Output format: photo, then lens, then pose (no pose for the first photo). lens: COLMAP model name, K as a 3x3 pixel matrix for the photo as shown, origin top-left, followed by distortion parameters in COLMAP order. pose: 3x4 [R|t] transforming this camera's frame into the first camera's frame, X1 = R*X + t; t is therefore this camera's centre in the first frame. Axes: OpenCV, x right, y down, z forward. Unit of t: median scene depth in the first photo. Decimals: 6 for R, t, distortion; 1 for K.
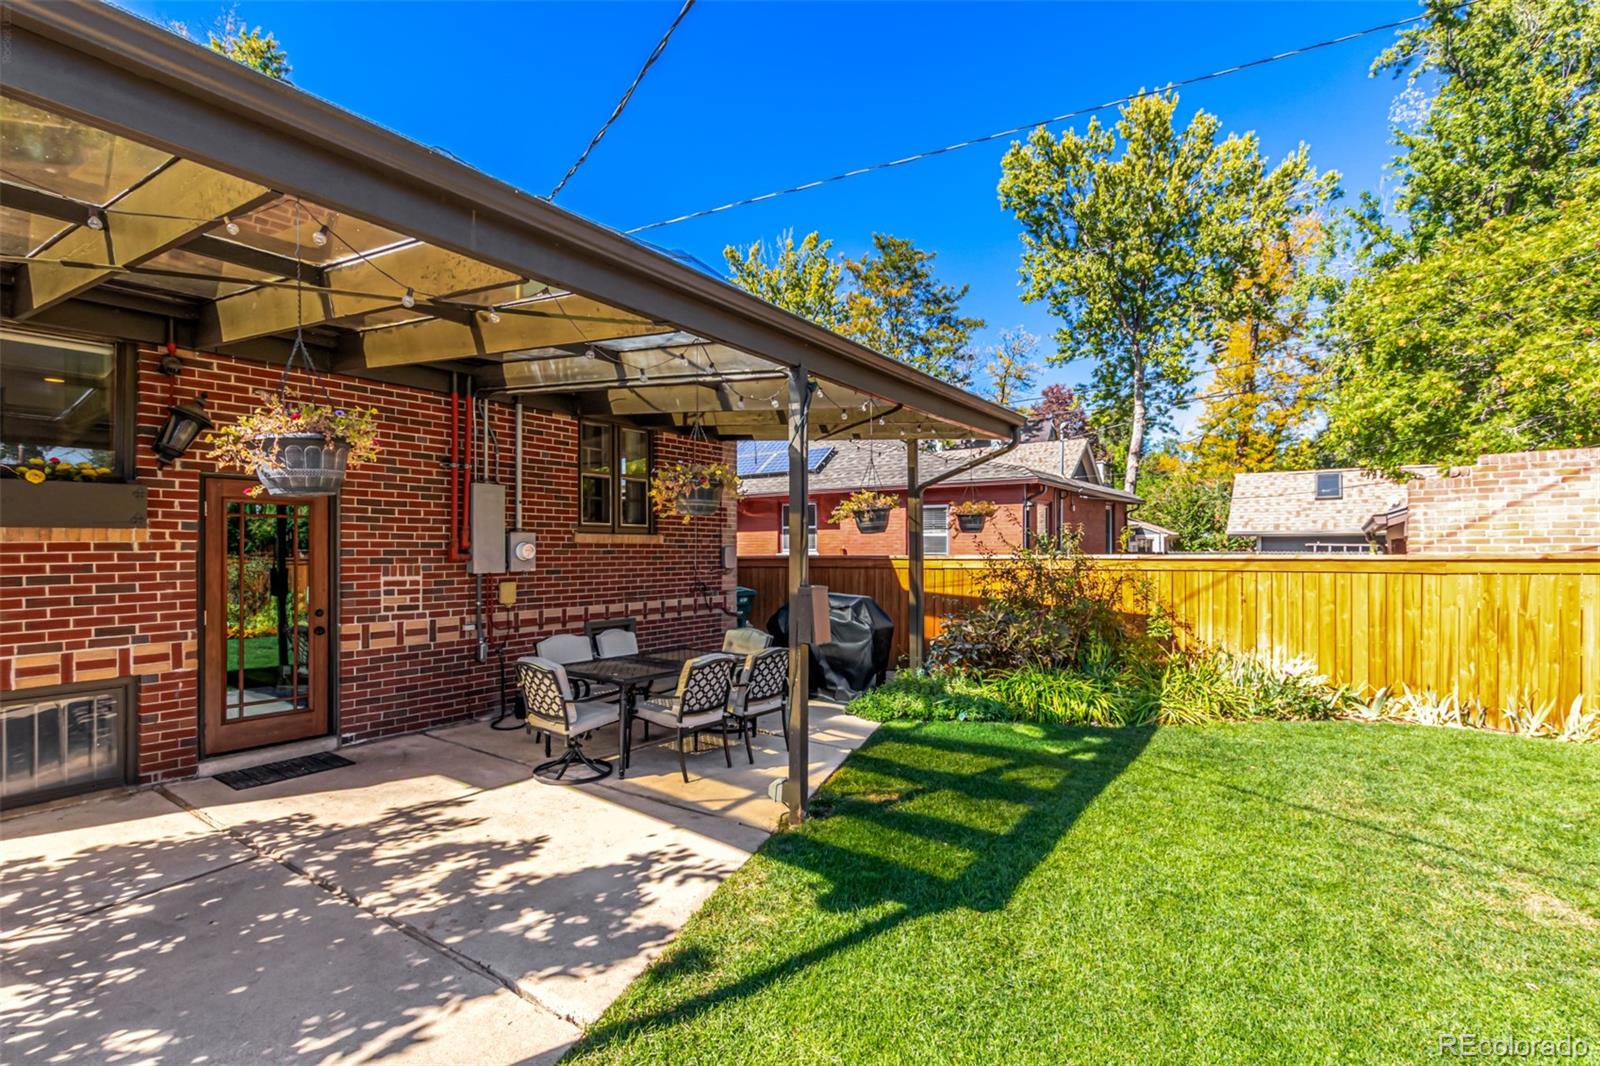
lens RADIAL K [[749.1, 0, 793.0], [0, 749.1, 554.1], [0, 0, 1]] dist [0.010434, -0.006268]
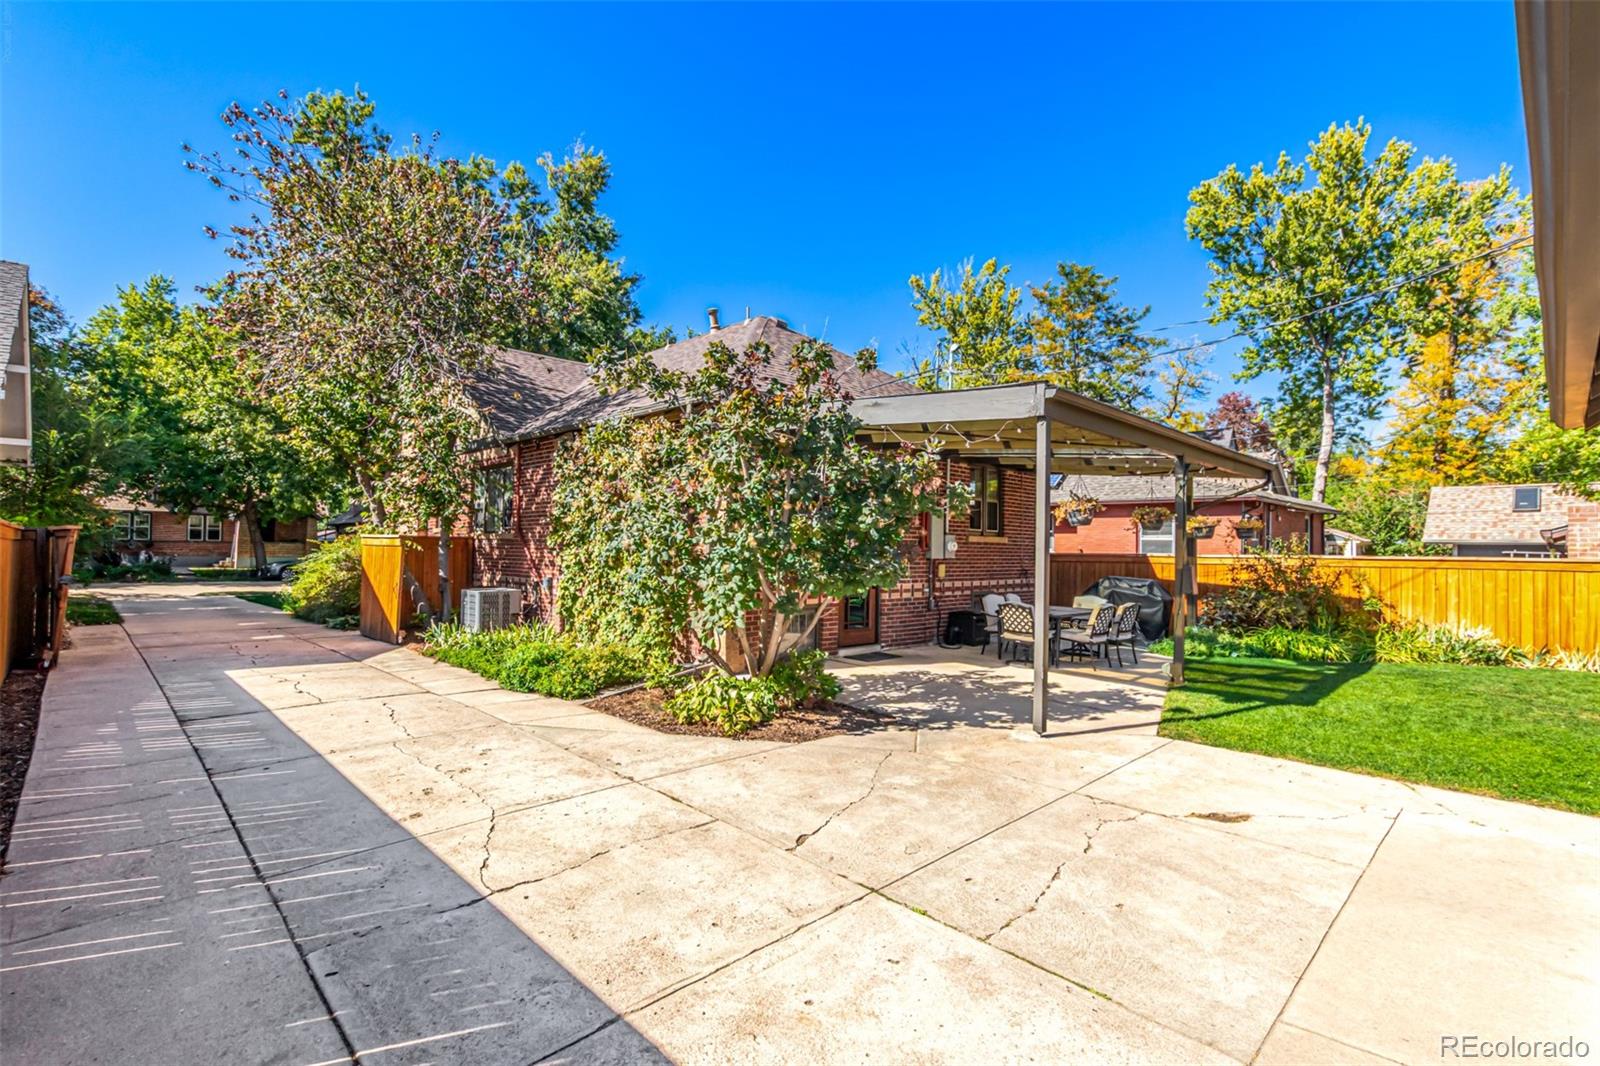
lens RADIAL K [[749.1, 0, 793.1], [0, 749.1, 537.8], [0, 0, 1]] dist [0.010434, -0.006268]
pose [[0.985010, 0.013409, -0.171976, -0.185405], [-0.017153, 0.999647, -0.020300, 0.007705], [0.171643, 0.022946, 0.984892, -0.318996]]
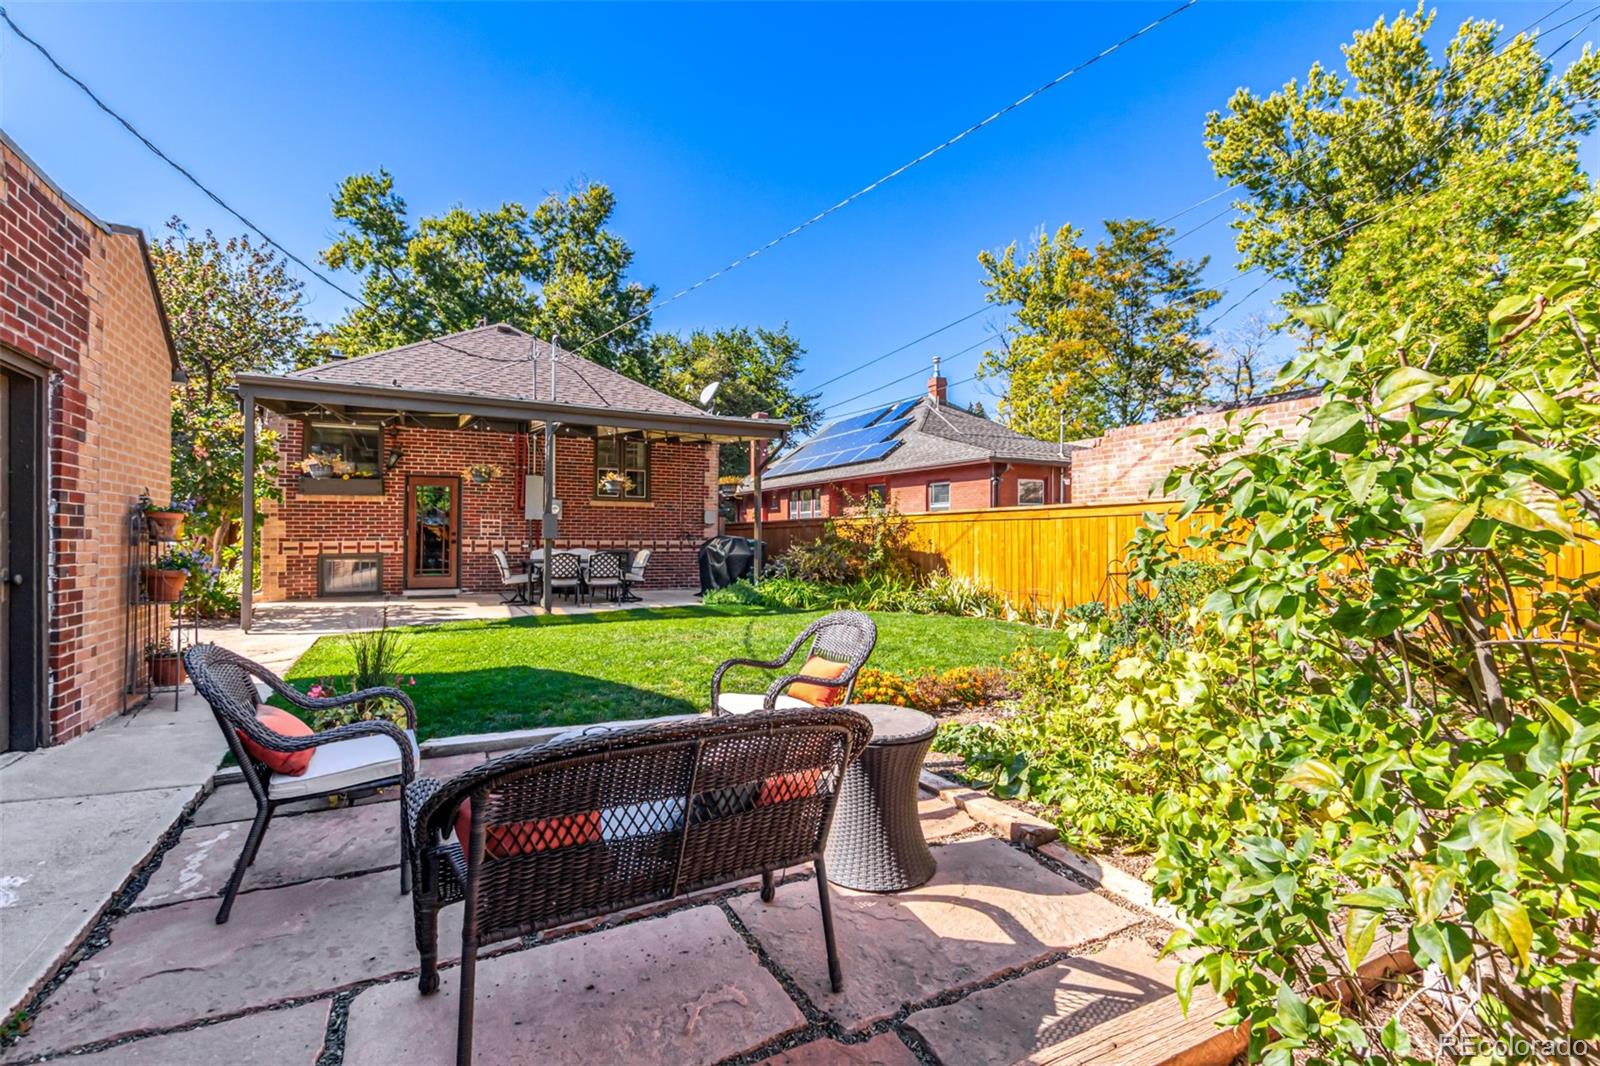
lens RADIAL K [[749.1, 0, 798.2], [0, 749.1, 530.4], [0, 0, 1]] dist [0.010434, -0.006268]
pose [[0.888363, 0.002066, -0.459137, 0.489487], [-0.011191, 0.999790, -0.017156, 0.034585], [0.459005, 0.020379, 0.888200, -0.197860]]
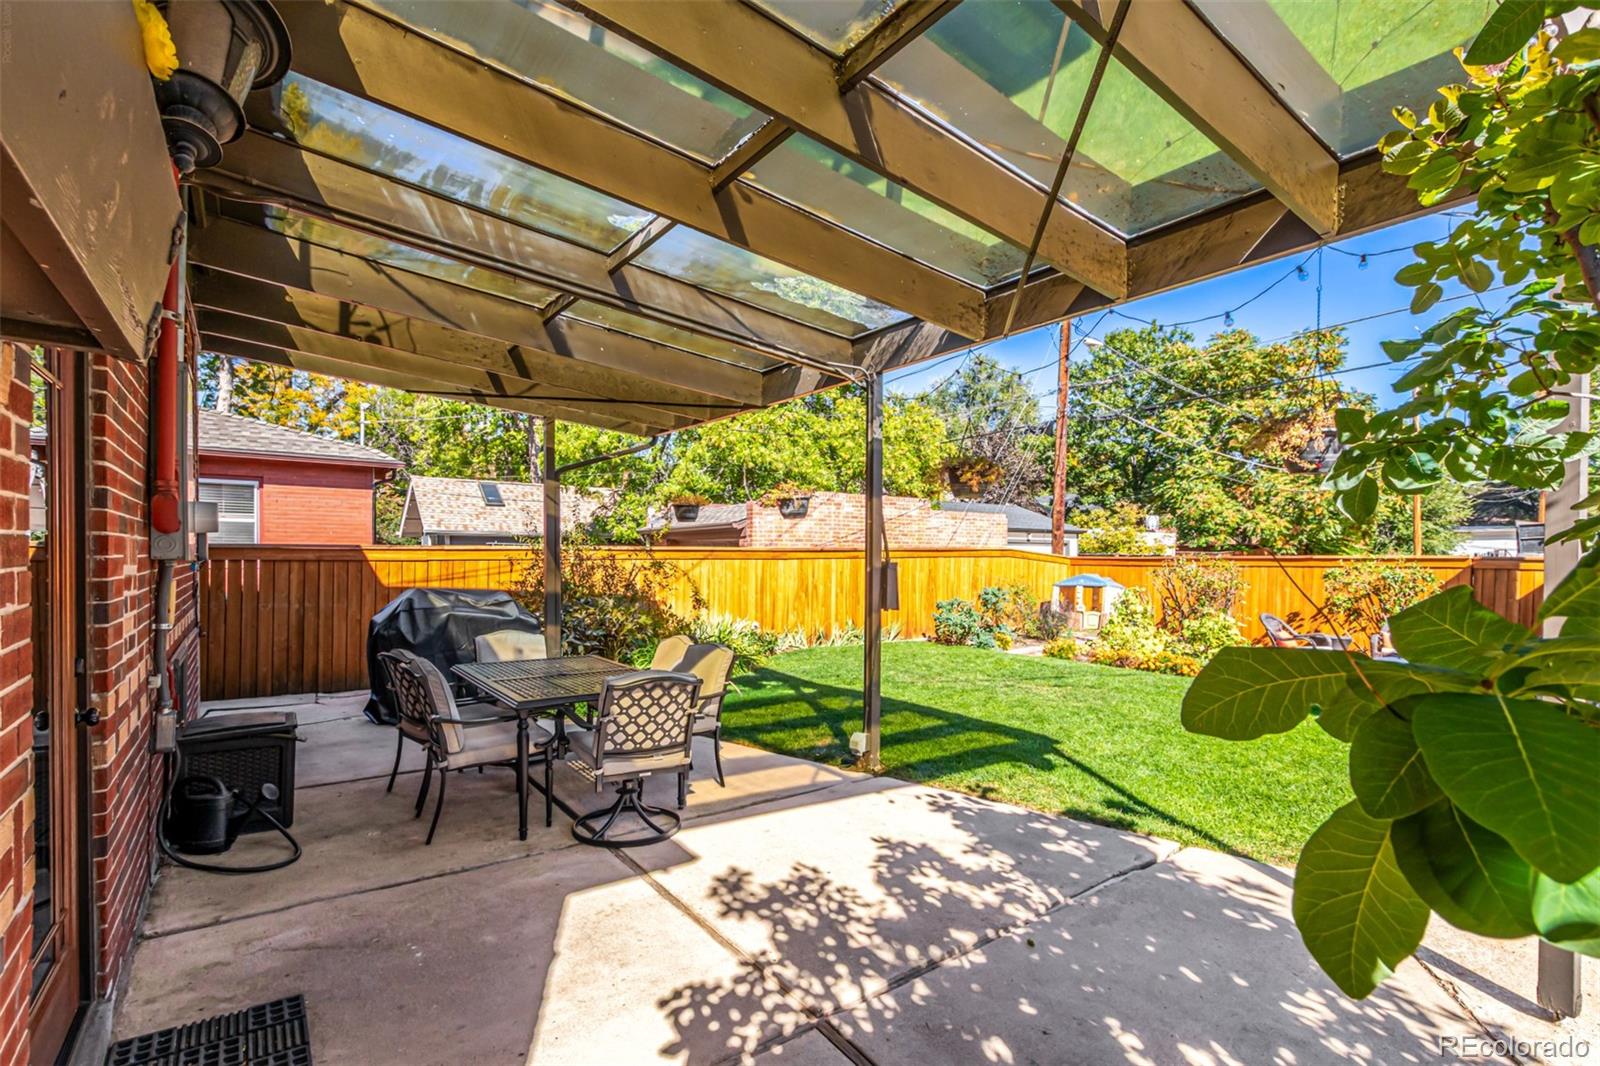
lens RADIAL K [[749.1, 0, 792.6], [0, 749.1, 543.1], [0, 0, 1]] dist [0.010434, -0.006268]
pose [[0.308120, 0.017424, 0.951188, -0.317611], [-0.000210, 0.999833, -0.018247, 0.009436], [-0.951348, 0.005422, 0.308072, 0.209806]]
